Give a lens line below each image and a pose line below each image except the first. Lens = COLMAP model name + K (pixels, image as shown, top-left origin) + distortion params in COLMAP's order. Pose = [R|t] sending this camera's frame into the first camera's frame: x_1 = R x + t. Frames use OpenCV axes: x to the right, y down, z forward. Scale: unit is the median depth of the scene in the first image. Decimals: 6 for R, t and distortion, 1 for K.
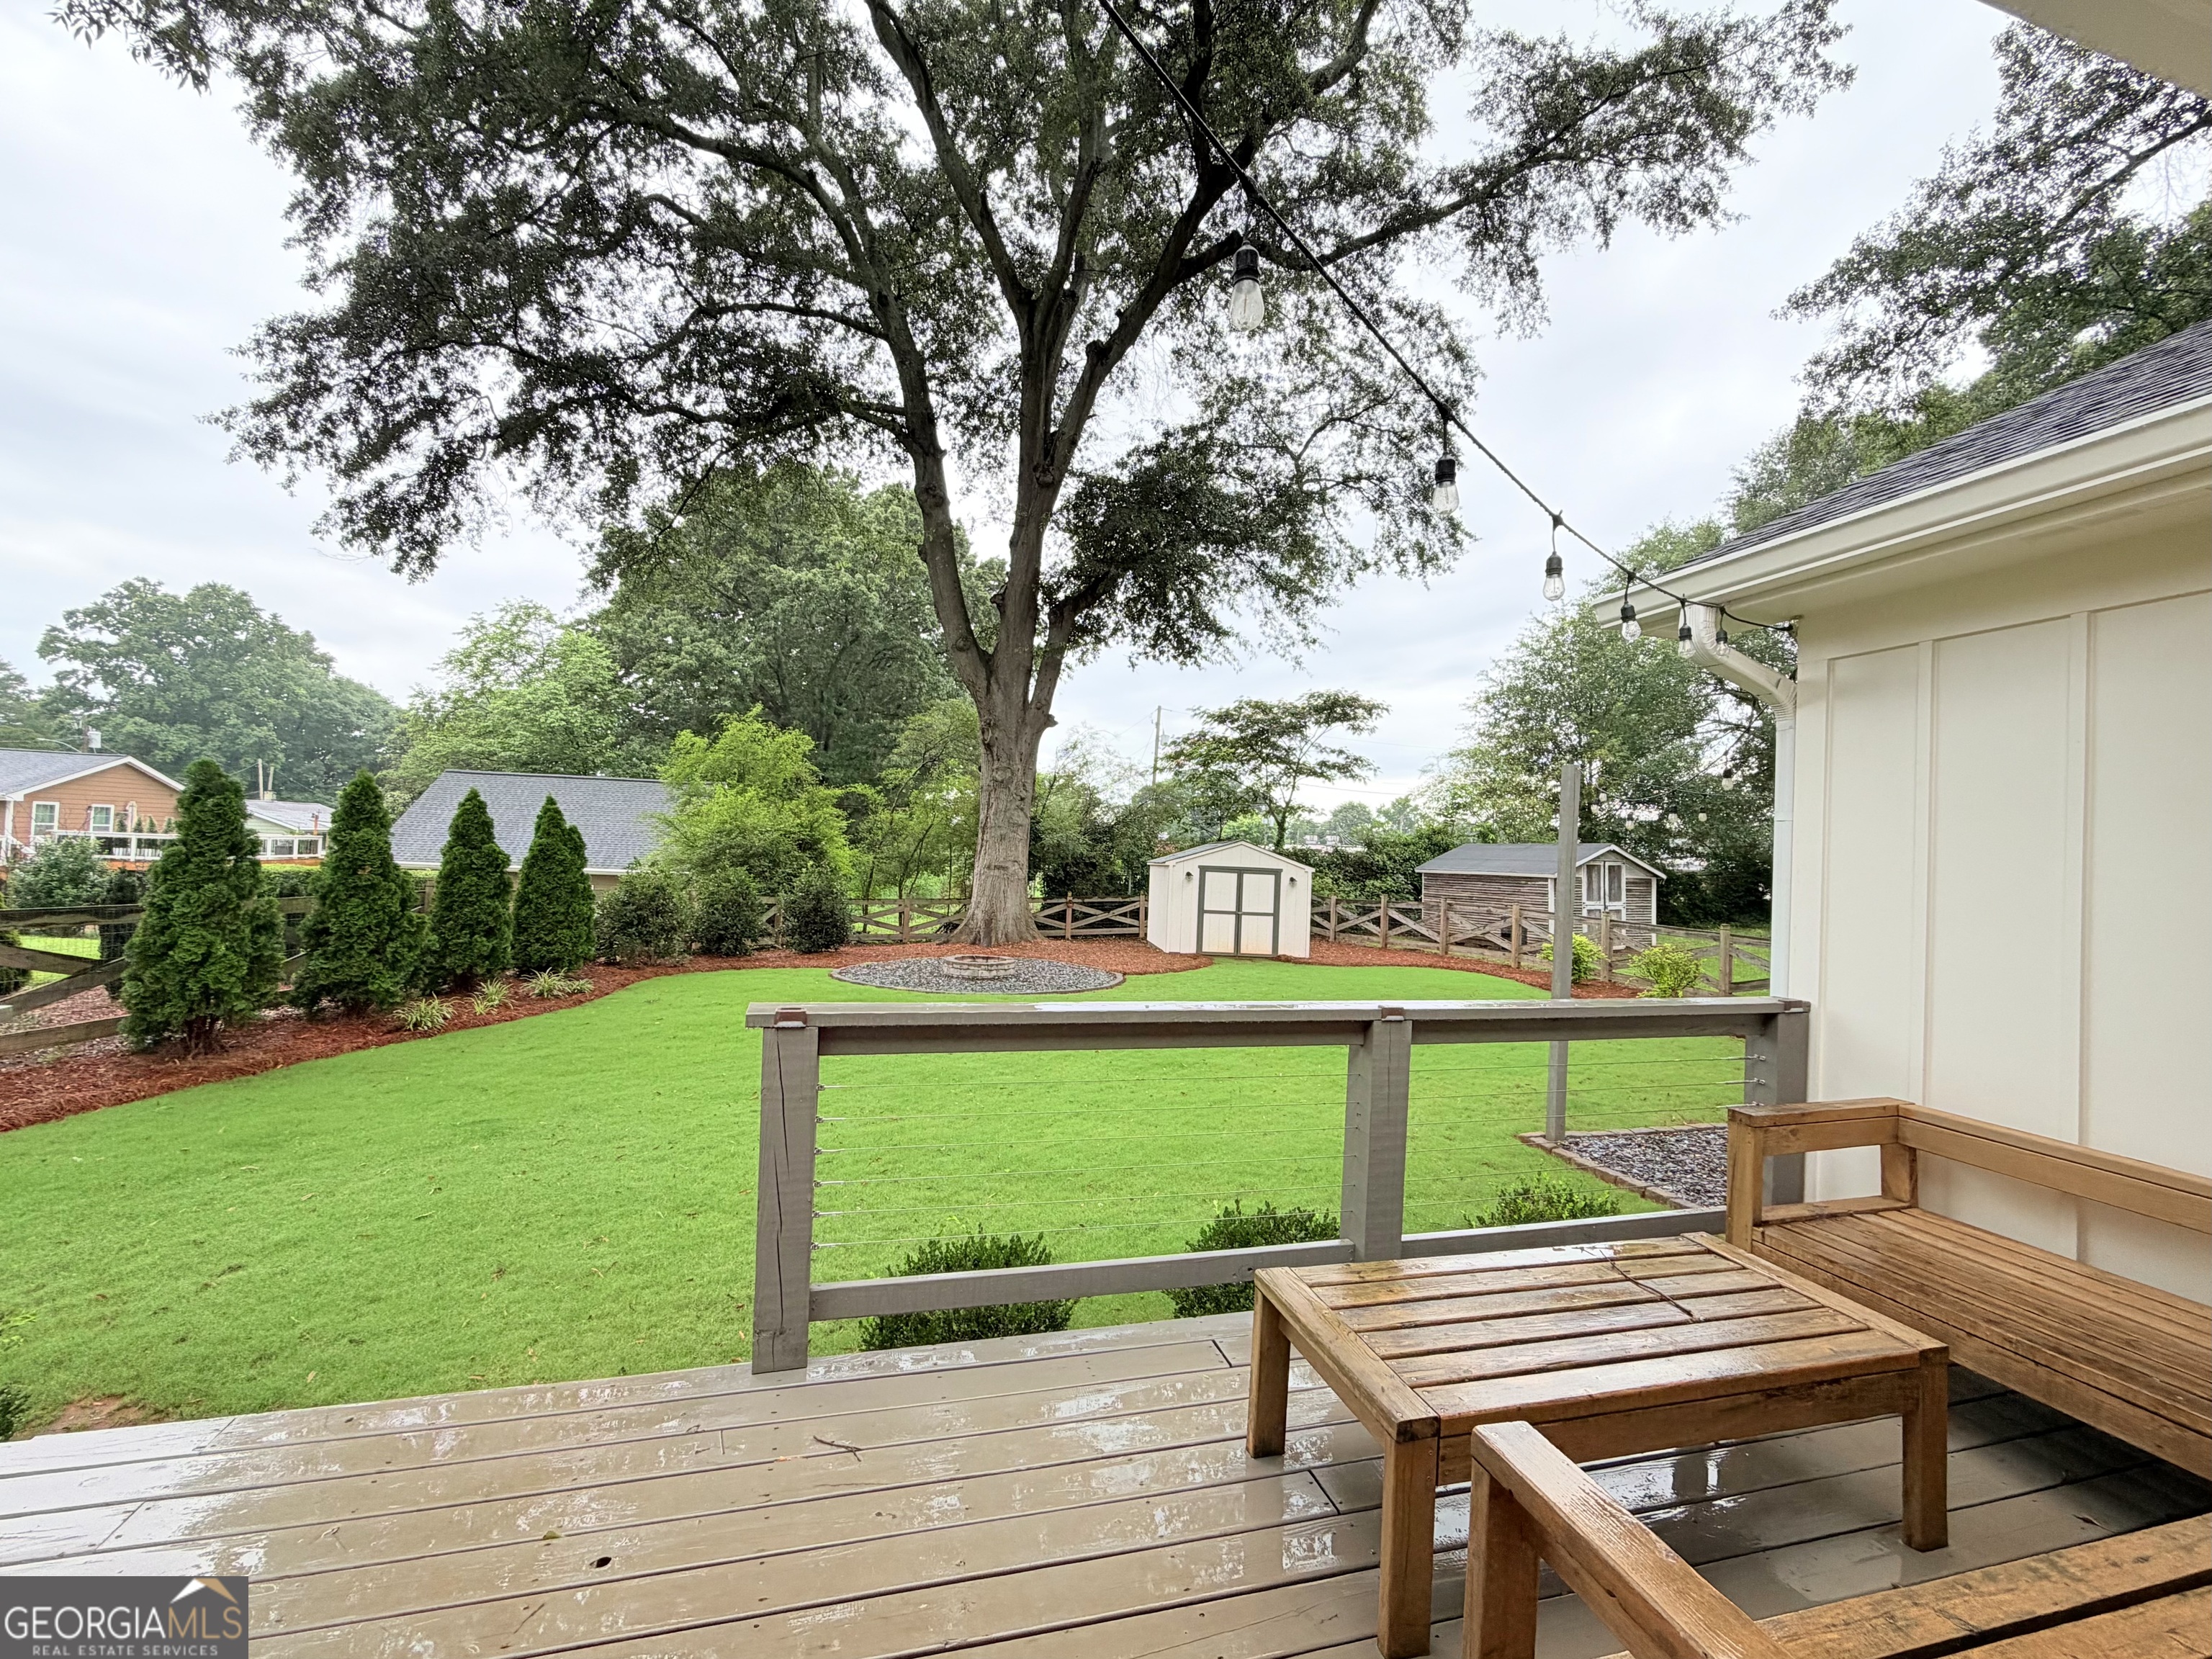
lens RADIAL K [[912.3, 0, 1106.0], [0, 912.3, 829.5], [0, 0, 1]] dist [0.000426, -0.000499]
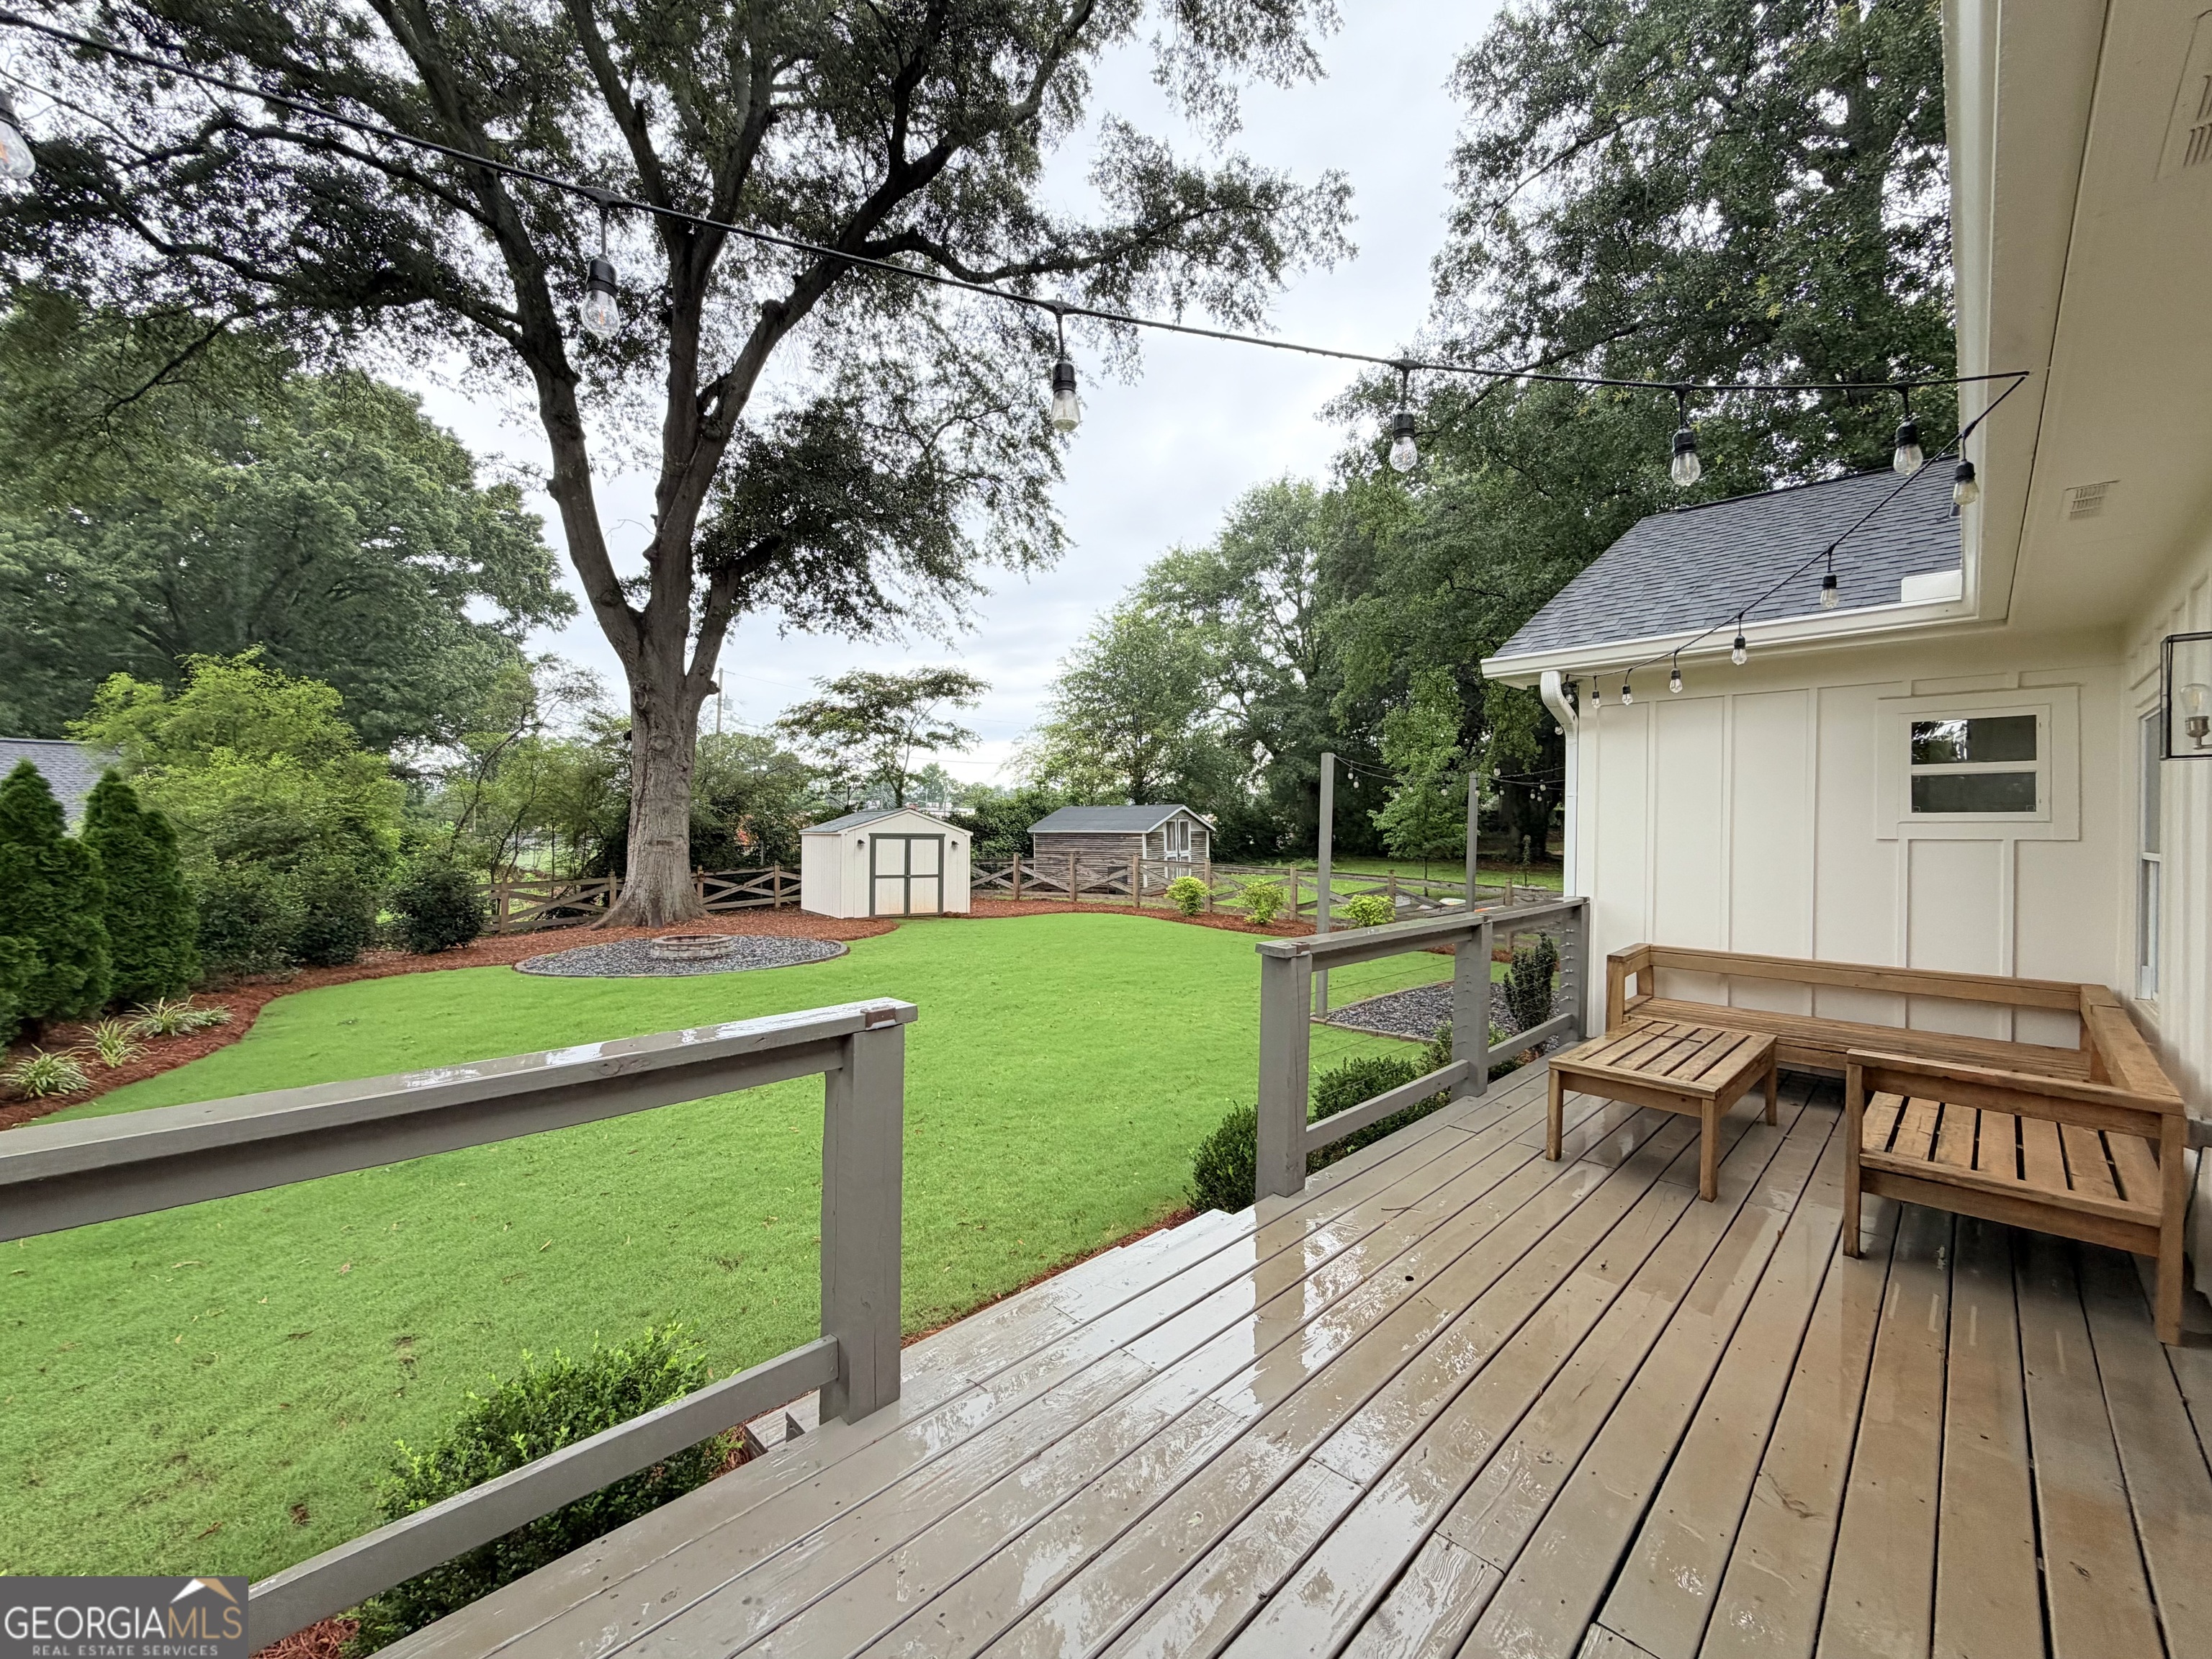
lens RADIAL K [[877.6, 0, 1098.0], [0, 877.6, 829.9], [0, 0, 1]] dist [-0.001568, -0.000160]
pose [[0.872072, -0.032651, 0.488287, -0.144210], [0.012507, 0.998933, 0.044459, -0.005169], [-0.489217, -0.032665, 0.871550, -0.004408]]
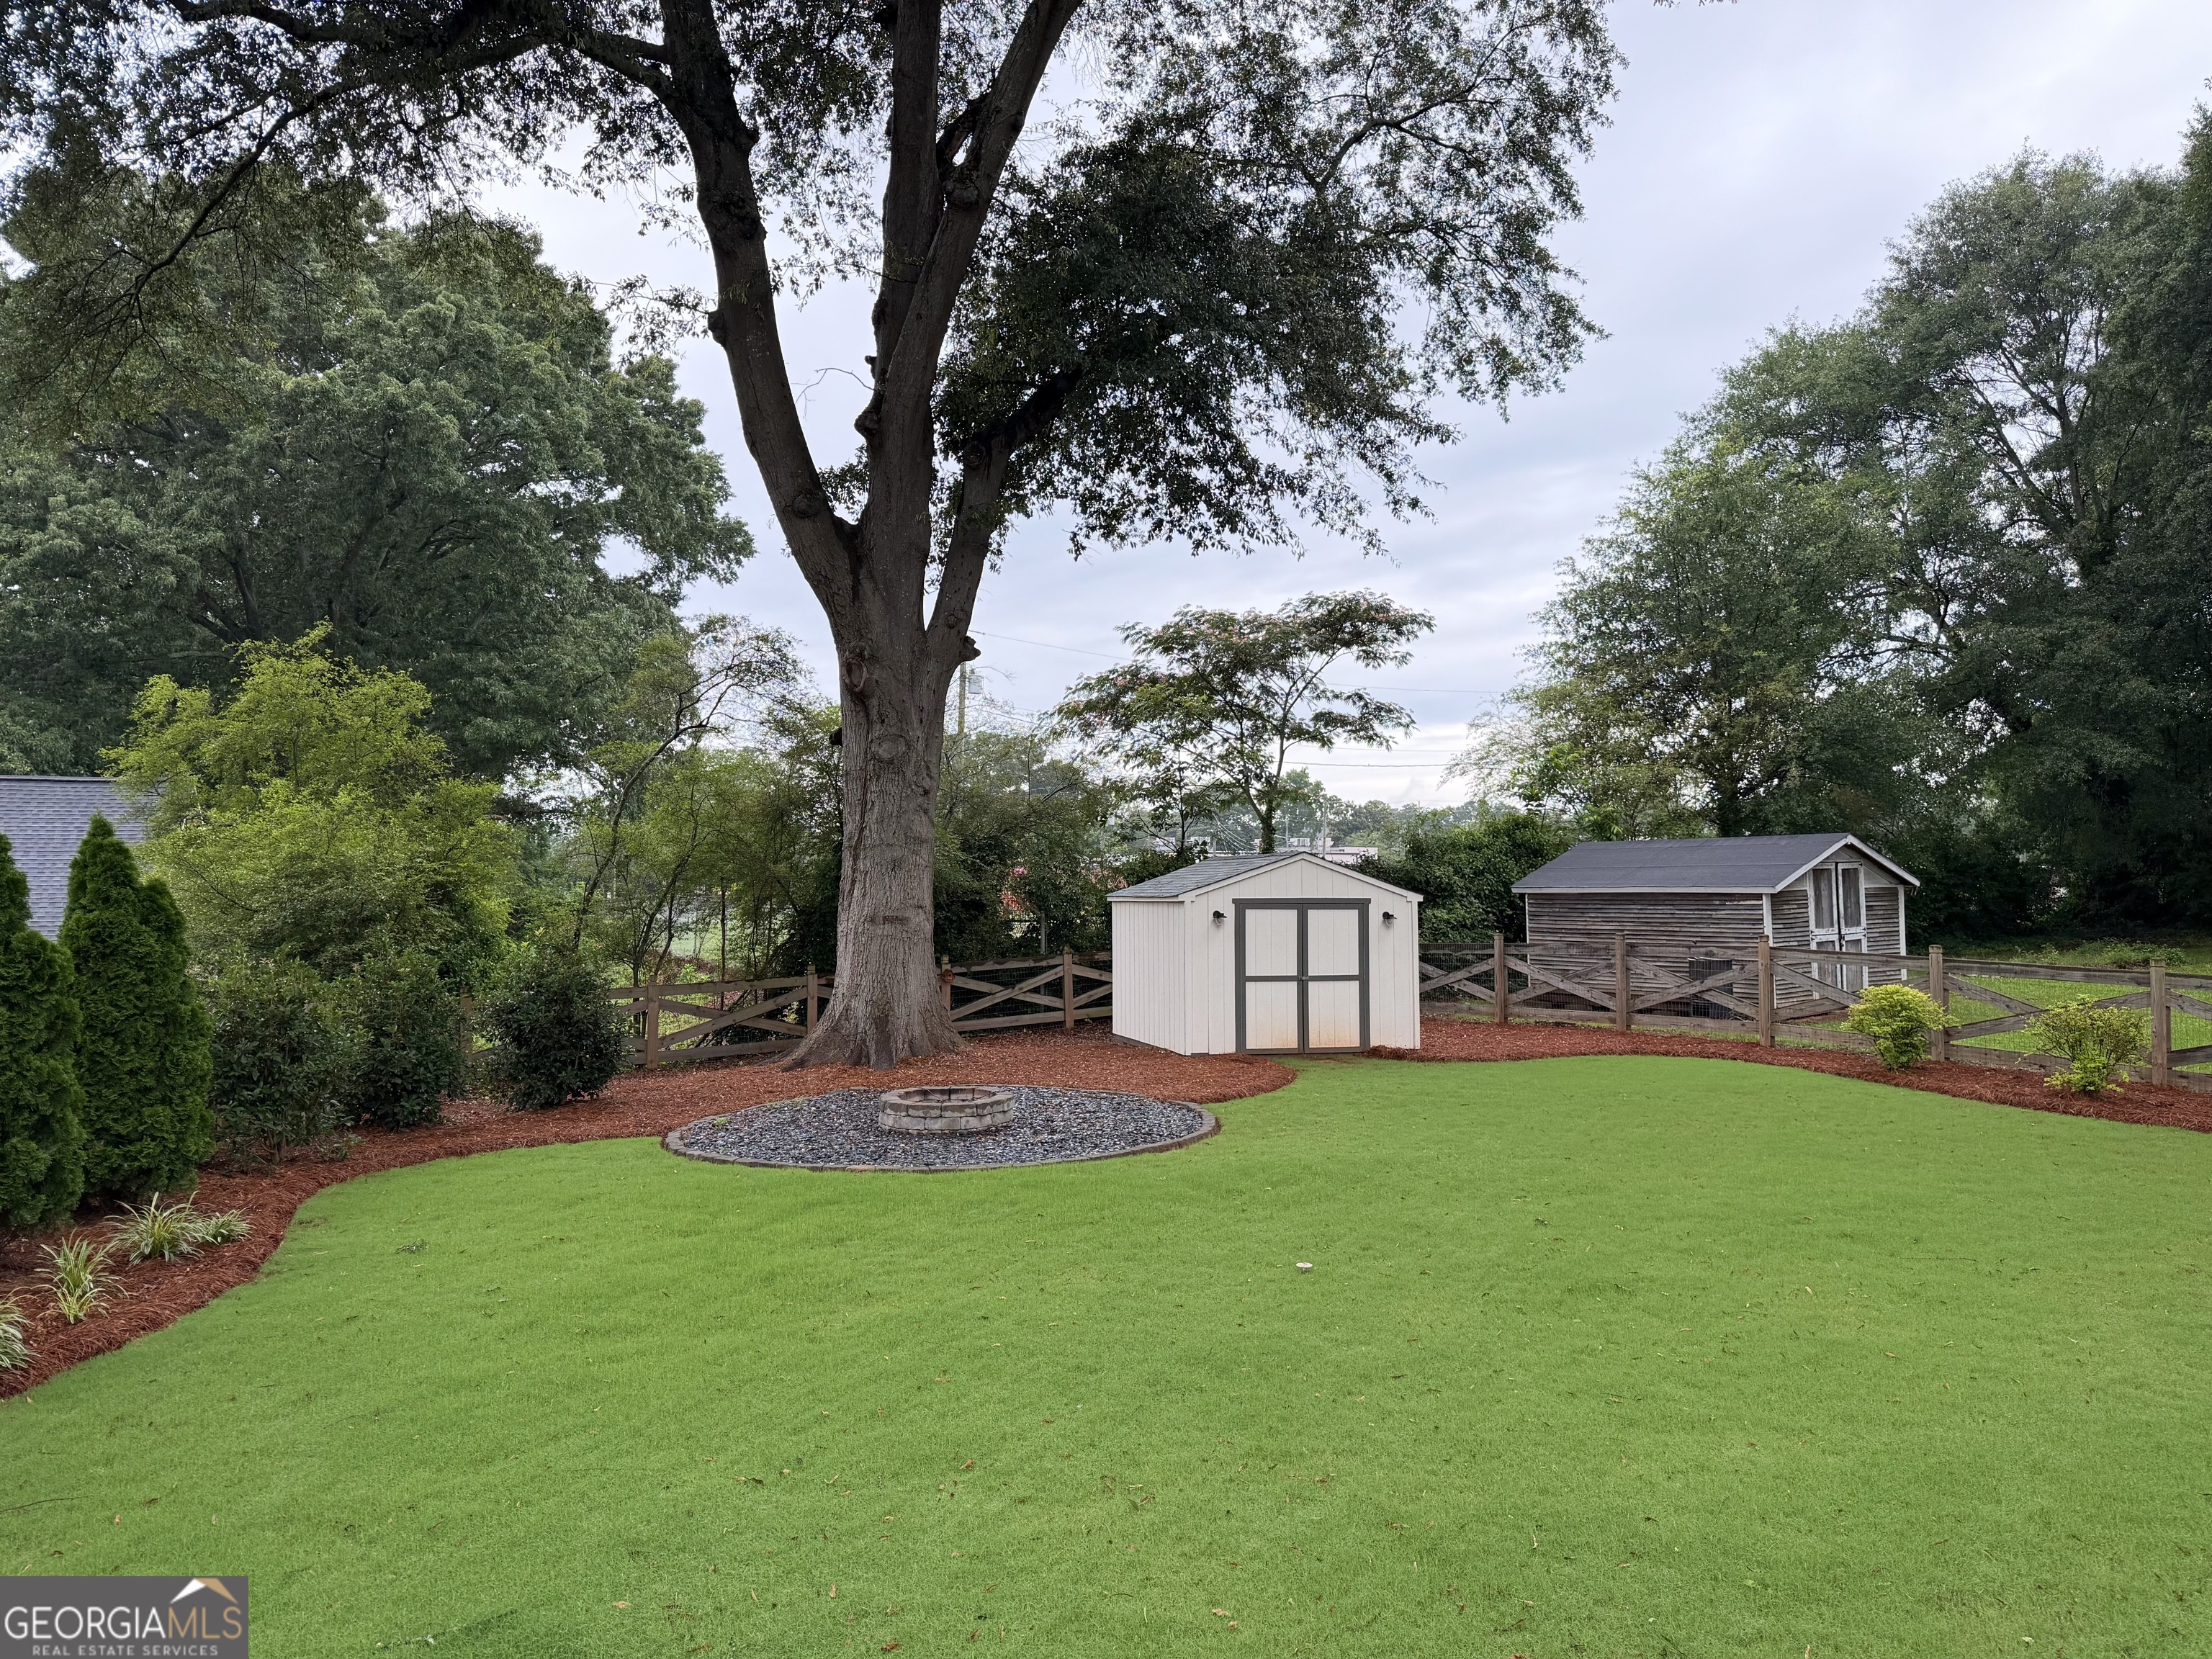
lens RADIAL K [[1517.9, 0, 1108.0], [0, 1517.9, 842.7], [0, 0, 1]] dist [0.138095, -0.227439]
pose [[0.978649, -0.037921, 0.202010, -0.149343], [0.036754, 0.999279, 0.009526, -0.006935], [-0.202226, -0.001898, 0.979337, 0.074231]]
